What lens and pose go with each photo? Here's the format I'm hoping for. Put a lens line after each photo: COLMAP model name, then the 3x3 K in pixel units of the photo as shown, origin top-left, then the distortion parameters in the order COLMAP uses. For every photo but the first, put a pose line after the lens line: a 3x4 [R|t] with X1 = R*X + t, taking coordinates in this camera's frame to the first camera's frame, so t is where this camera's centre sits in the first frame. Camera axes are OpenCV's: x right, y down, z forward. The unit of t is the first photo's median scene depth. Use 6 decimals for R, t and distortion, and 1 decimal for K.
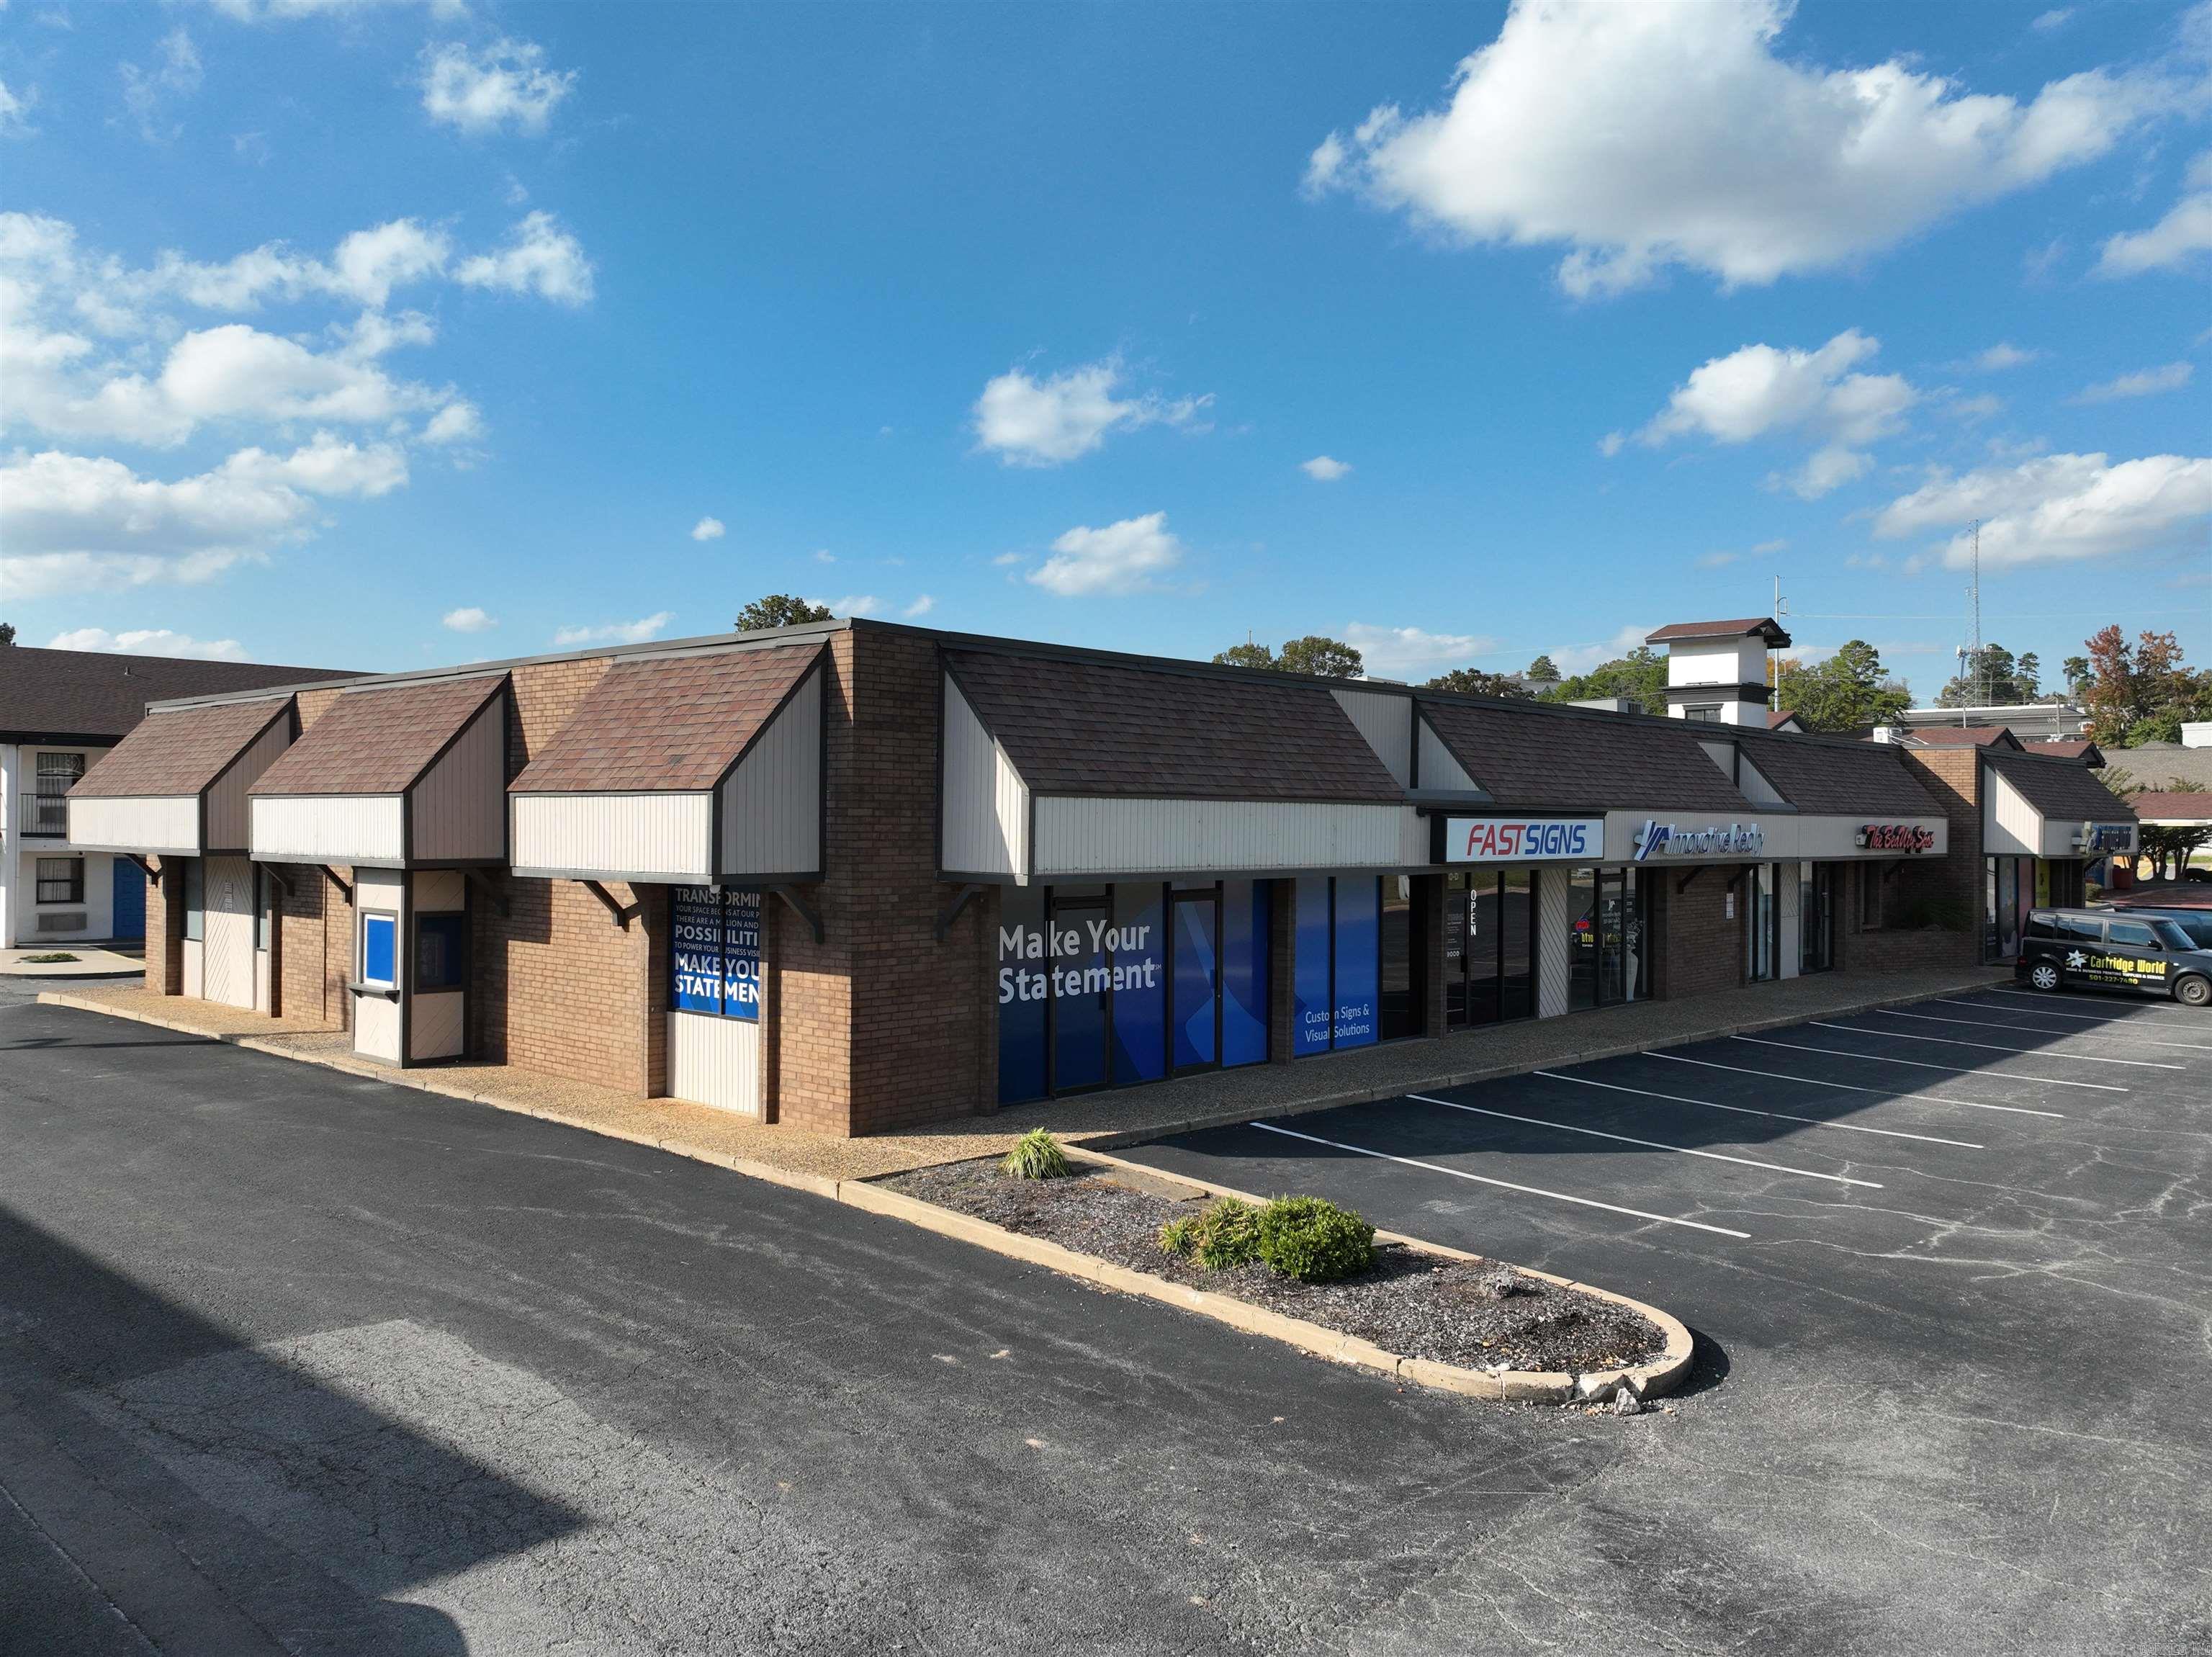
lens RADIAL K [[1694.4, 0, 1107.9], [0, 1694.4, 823.7], [0, 0, 1]] dist [-0.006315, -0.005524]
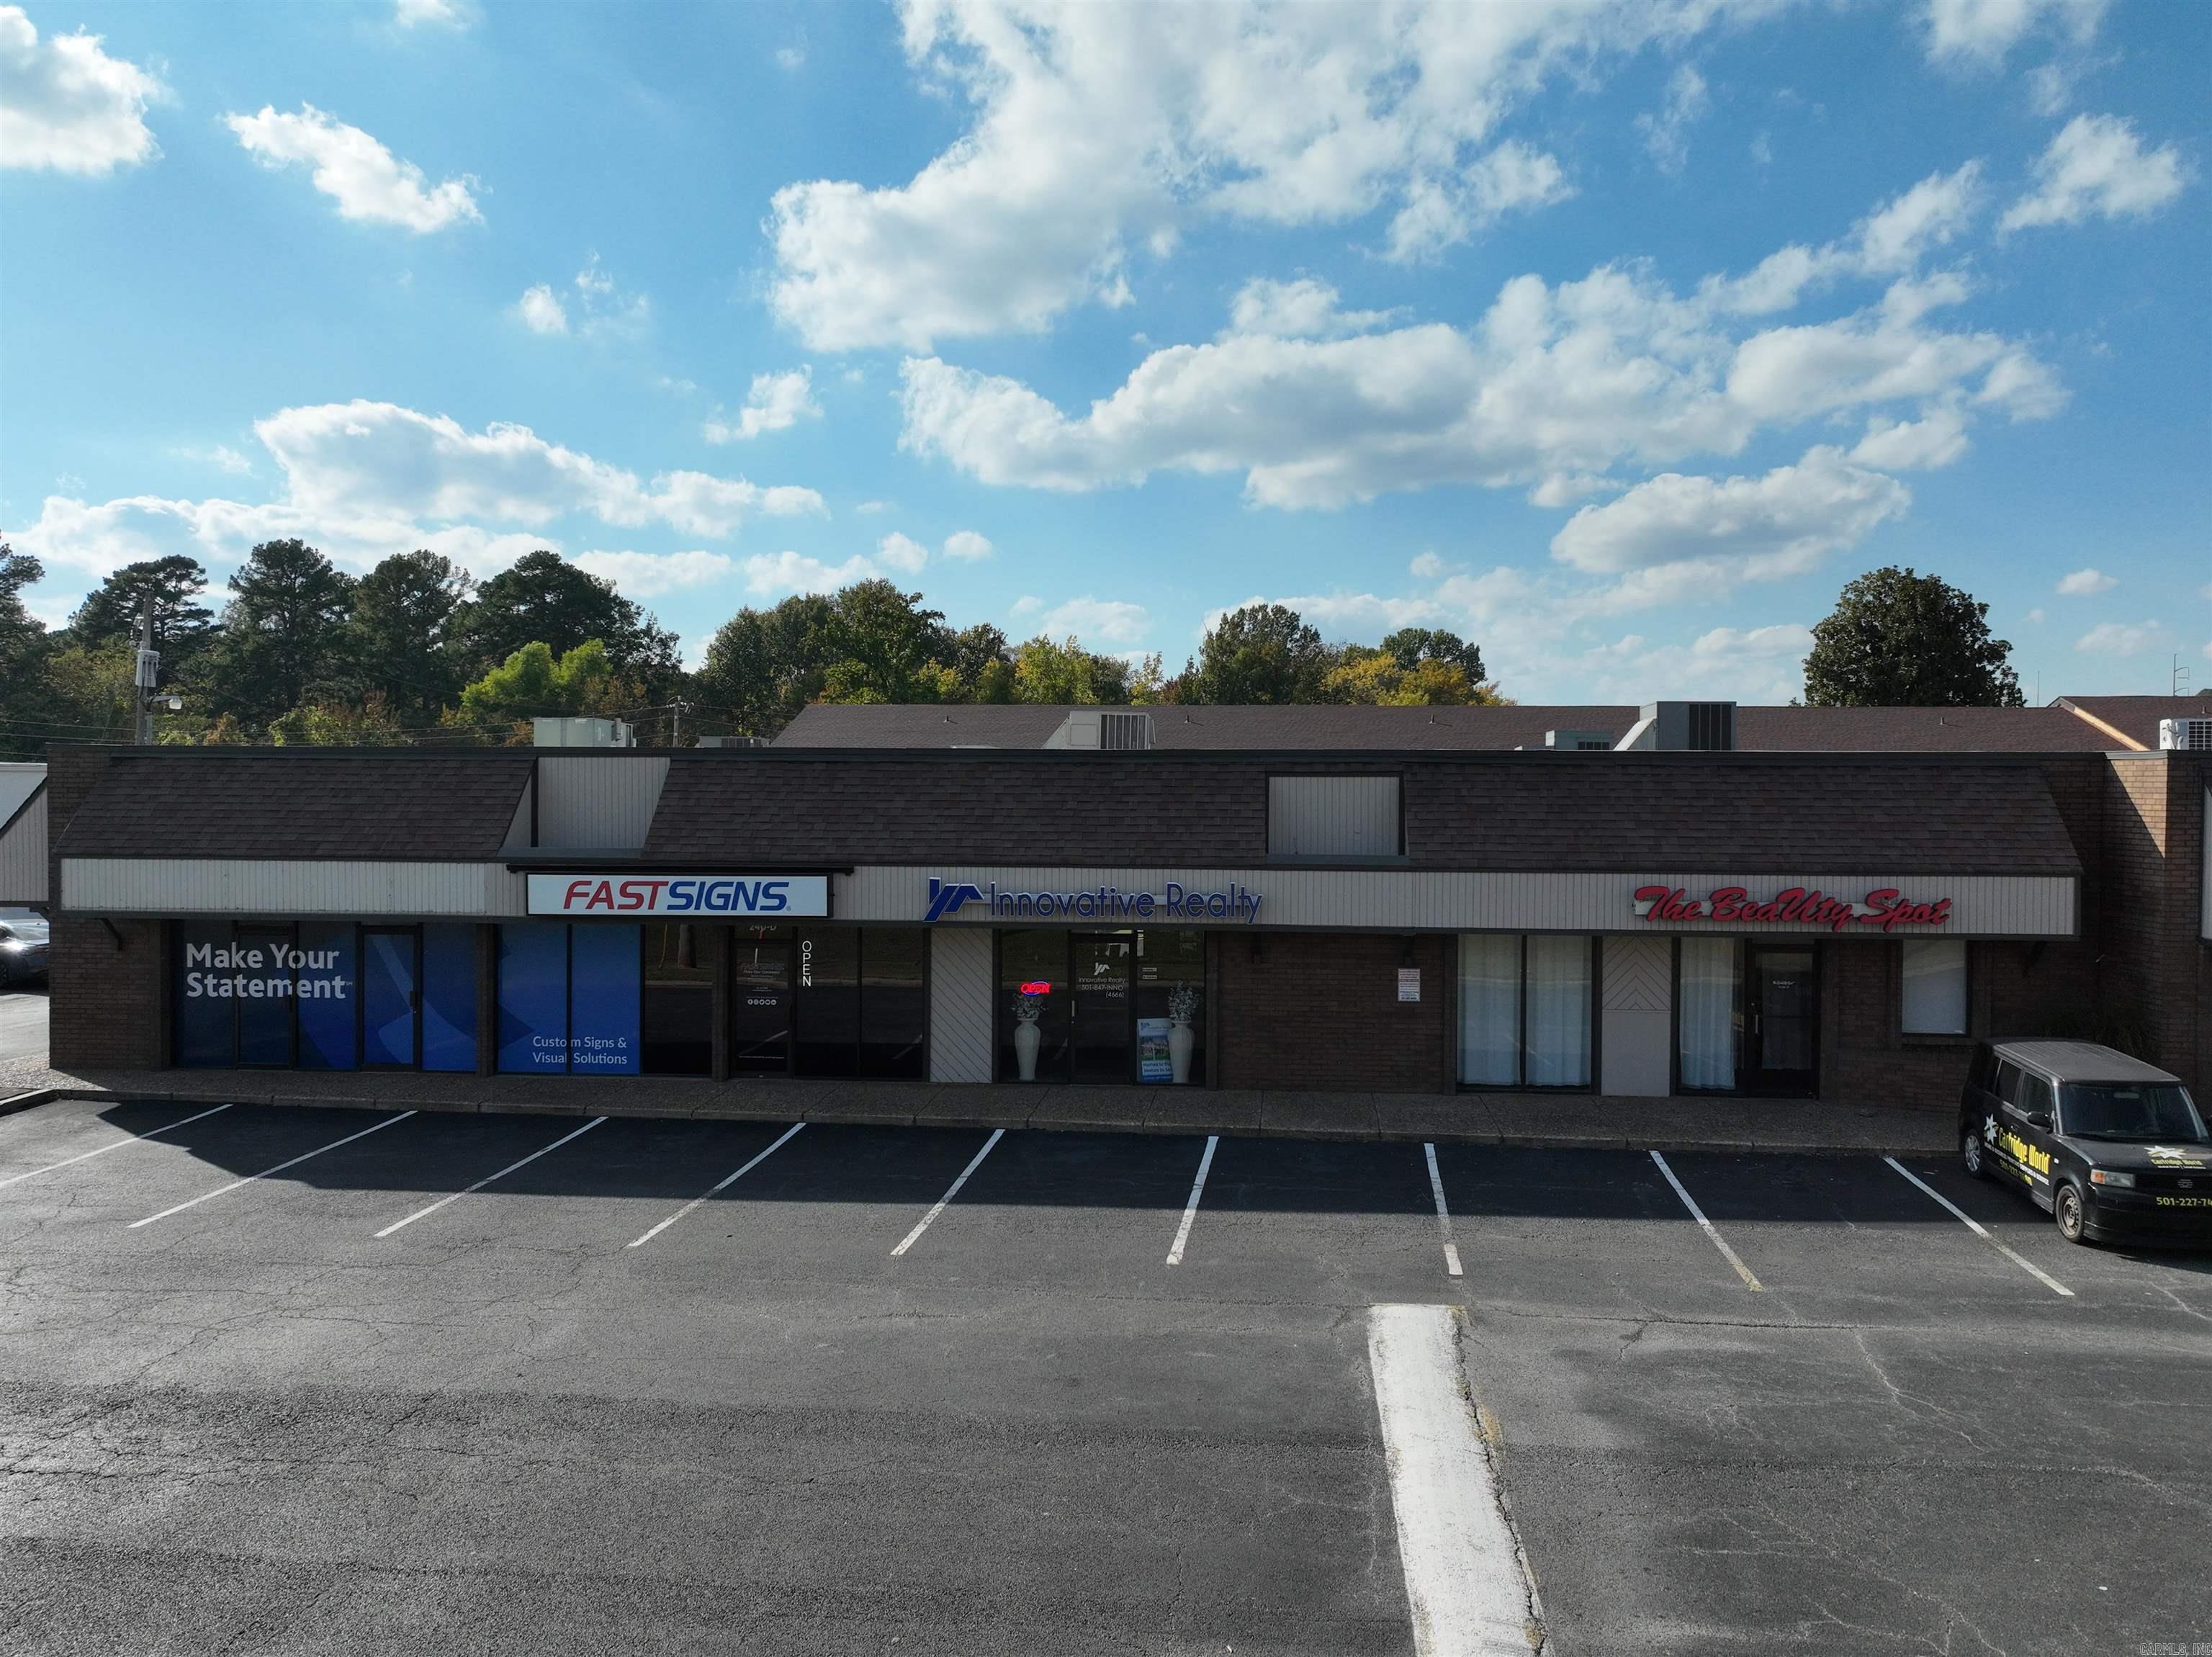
lens RADIAL K [[1694.4, 0, 1106.3], [0, 1694.4, 822.1], [0, 0, 1]] dist [-0.006315, -0.005524]
pose [[0.619494, 0.011228, -0.784921, 1.238524], [-0.000699, 0.999905, 0.013752, -0.050498], [0.785001, -0.007971, 0.619443, 0.575853]]
